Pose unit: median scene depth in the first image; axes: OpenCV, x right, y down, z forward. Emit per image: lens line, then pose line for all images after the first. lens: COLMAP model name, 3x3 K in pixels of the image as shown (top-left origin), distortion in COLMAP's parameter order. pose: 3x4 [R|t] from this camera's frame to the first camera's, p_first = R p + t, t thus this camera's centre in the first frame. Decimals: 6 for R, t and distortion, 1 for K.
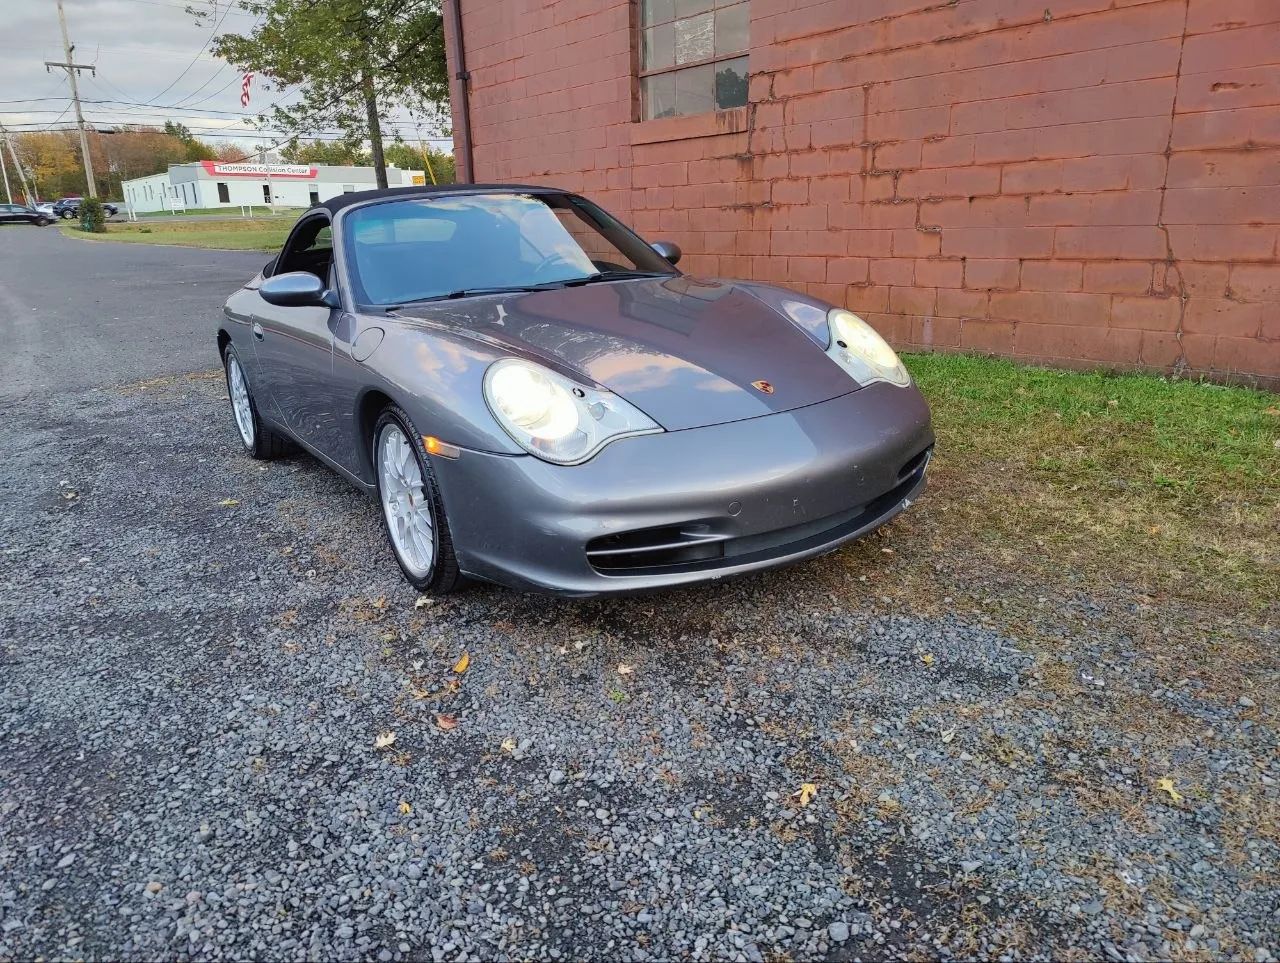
lens RADIAL K [[881.2, 0, 651.1], [0, 881.2, 489.5], [0, 0, 1]] dist [0.046914, -0.054598]
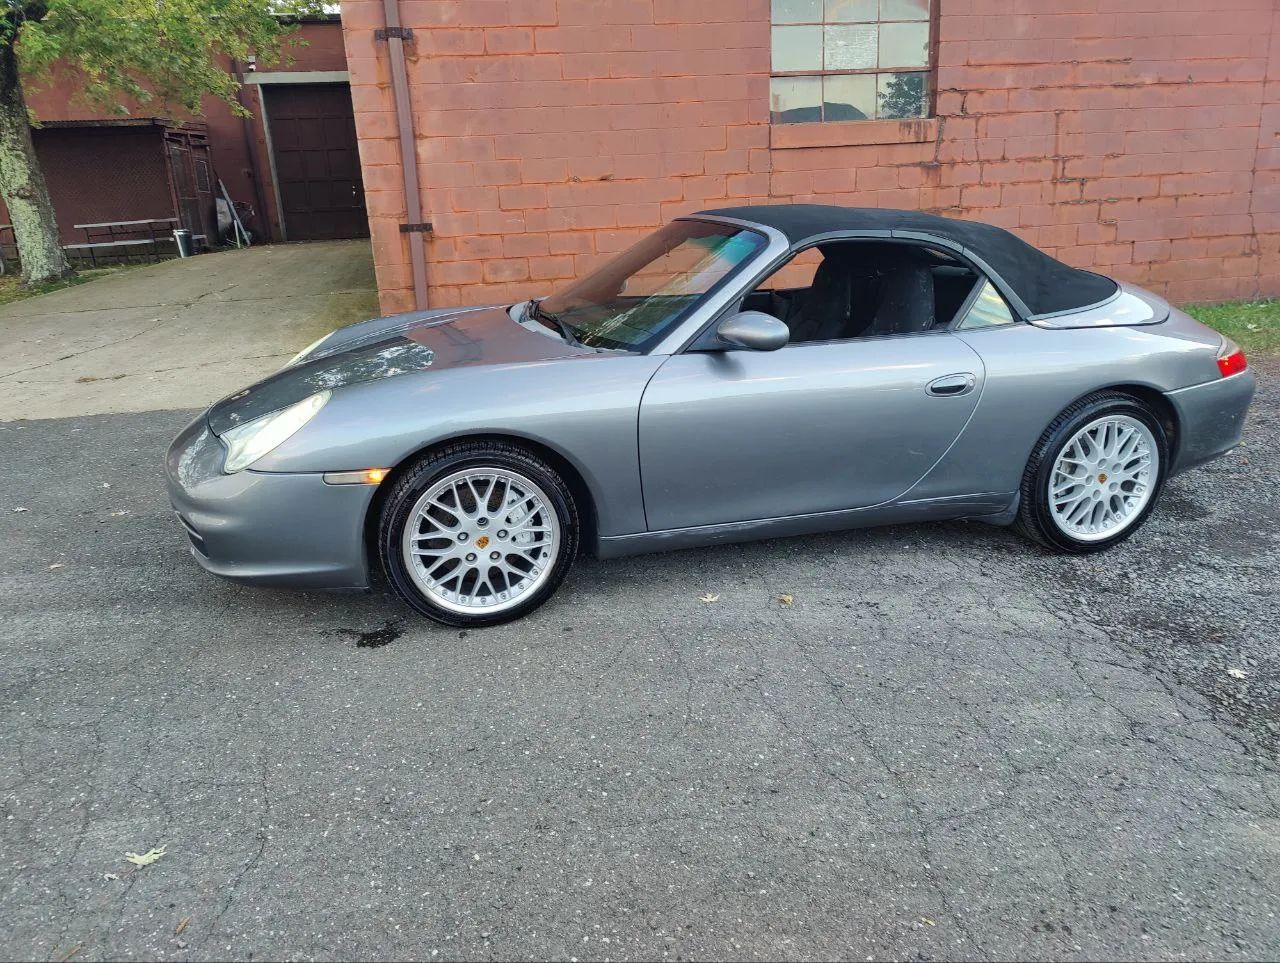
lens RADIAL K [[881.2, 0, 639.7], [0, 881.2, 474.2], [0, 0, 1]] dist [0.046914, -0.054598]
pose [[0.517145, -0.245013, 0.820079, -1.442601], [0.285283, 0.952703, 0.104736, -0.315571], [-0.806954, 0.179791, 0.562584, 1.019509]]
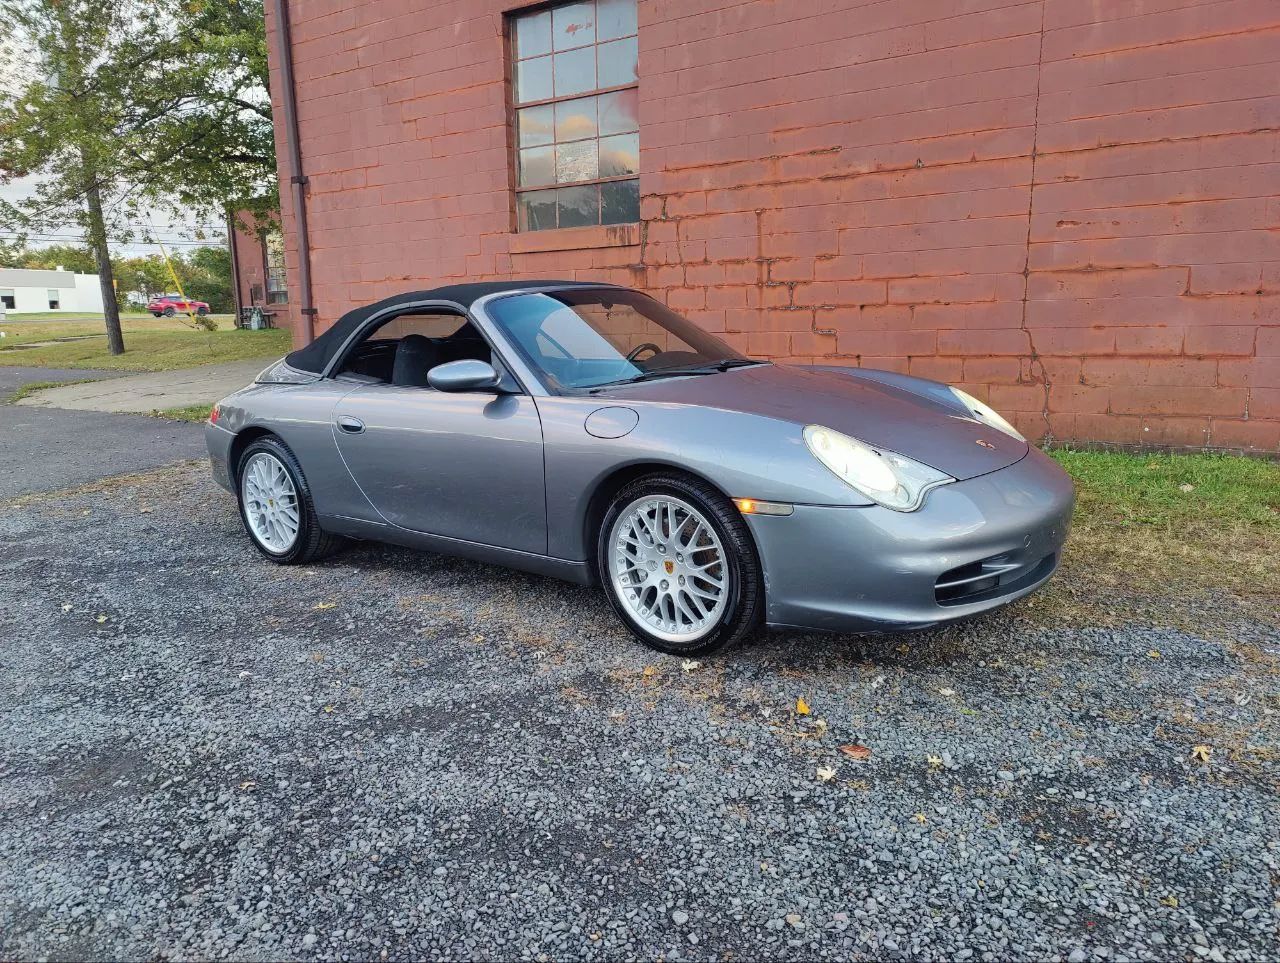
lens RADIAL K [[881.2, 0, 656.8], [0, 881.2, 485.2], [0, 0, 1]] dist [0.046914, -0.054598]
pose [[0.949101, -0.047332, 0.311395, -0.304802], [0.085253, 0.990345, -0.109311, 0.014406], [-0.303214, 0.130294, 0.943973, 0.003203]]
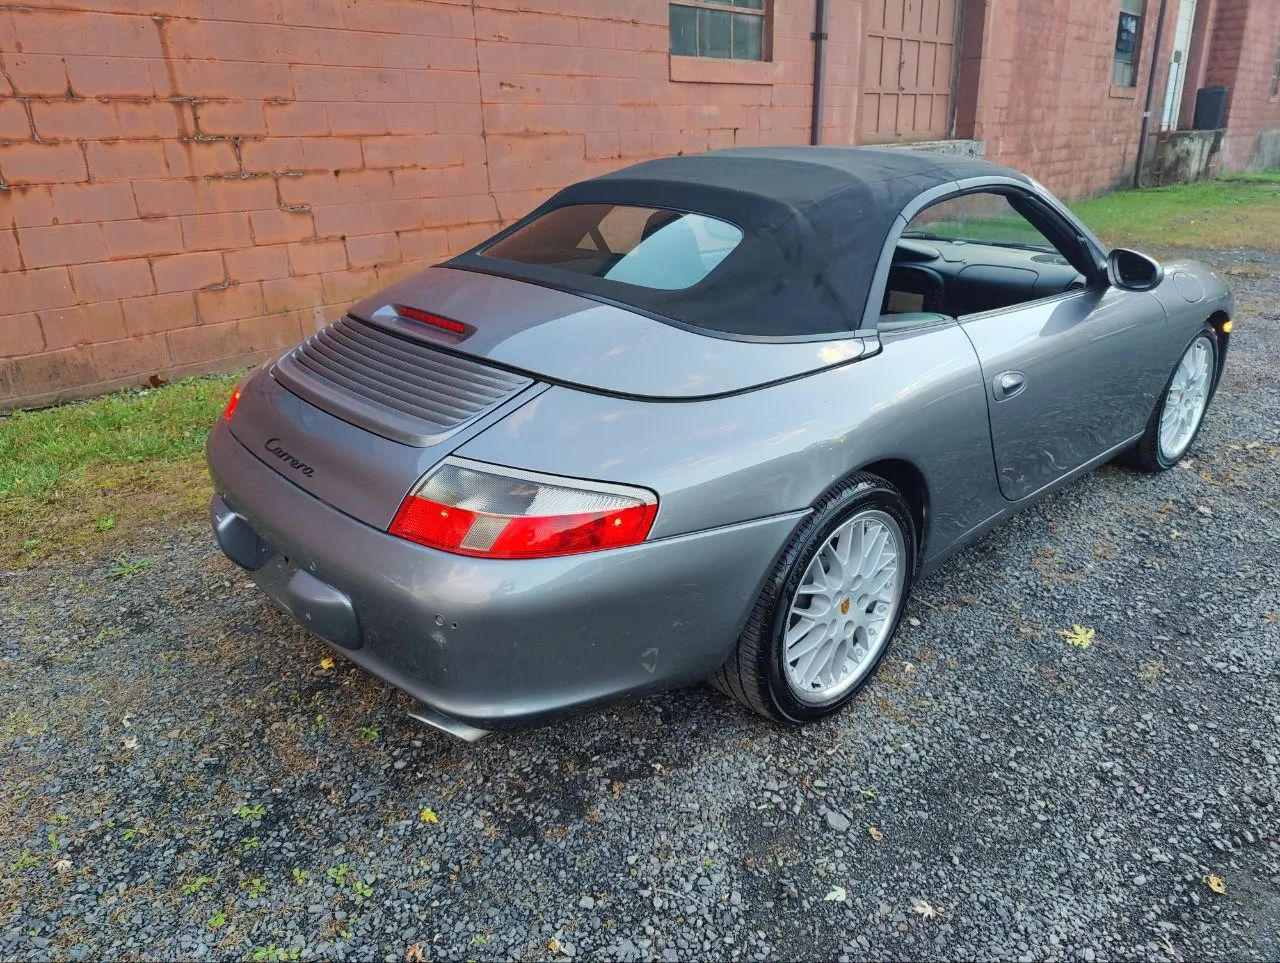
lens RADIAL K [[881.2, 0, 632.4], [0, 881.2, 487.3], [0, 0, 1]] dist [0.046914, -0.054598]
pose [[-0.129092, -0.336479, 0.932801, -0.724986], [0.315137, 0.877986, 0.360319, -0.304149], [-0.940226, 0.340474, -0.007304, 0.913533]]
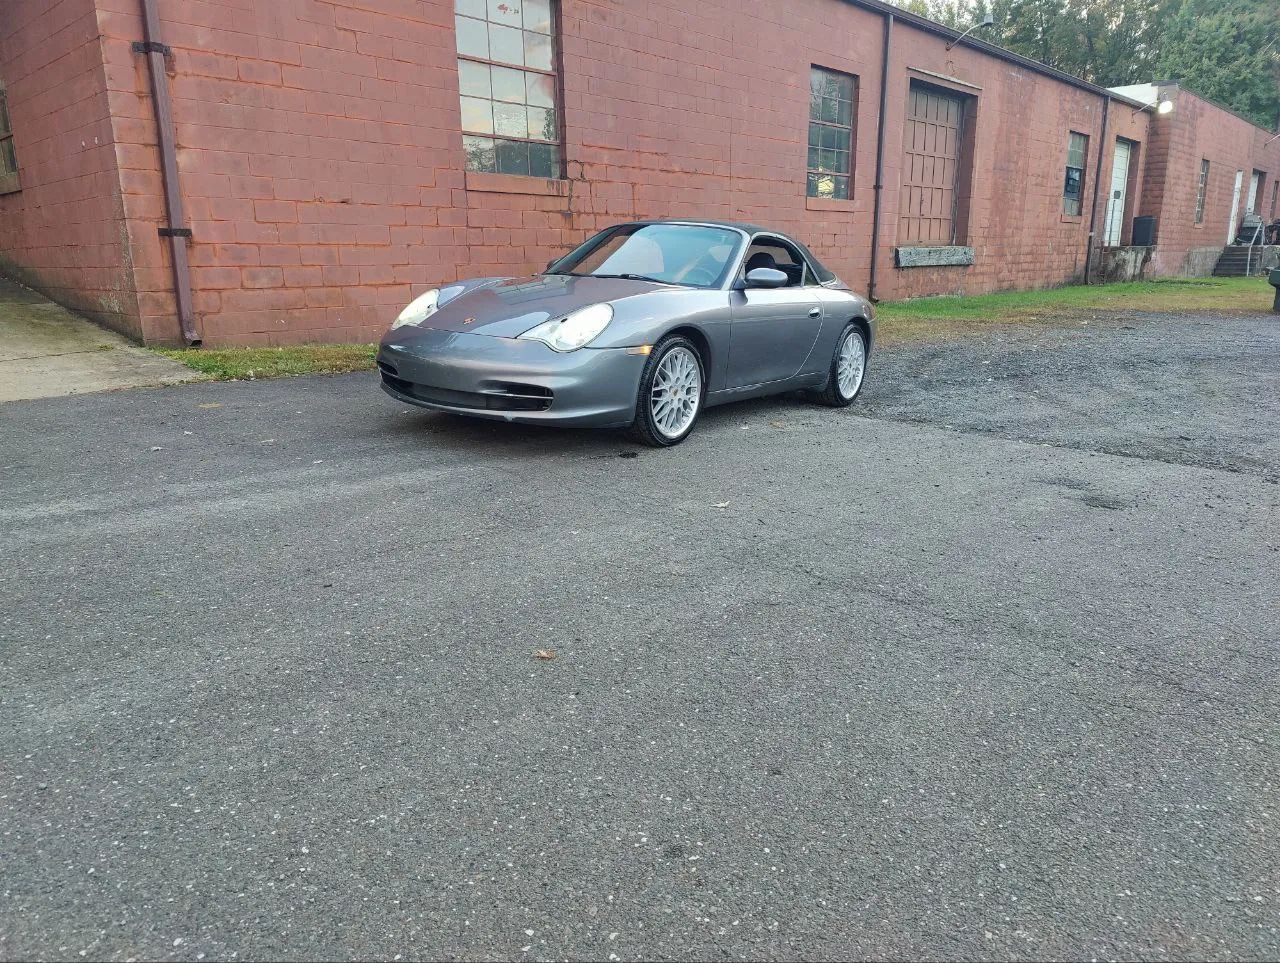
lens RADIAL K [[881.2, 0, 643.6], [0, 881.2, 473.2], [0, 0, 1]] dist [0.046914, -0.054598]
pose [[-0.121930, -0.216467, 0.968646, -1.949335], [0.295634, 0.923710, 0.243639, -0.405251], [-0.947488, 0.316071, -0.048633, 1.485647]]
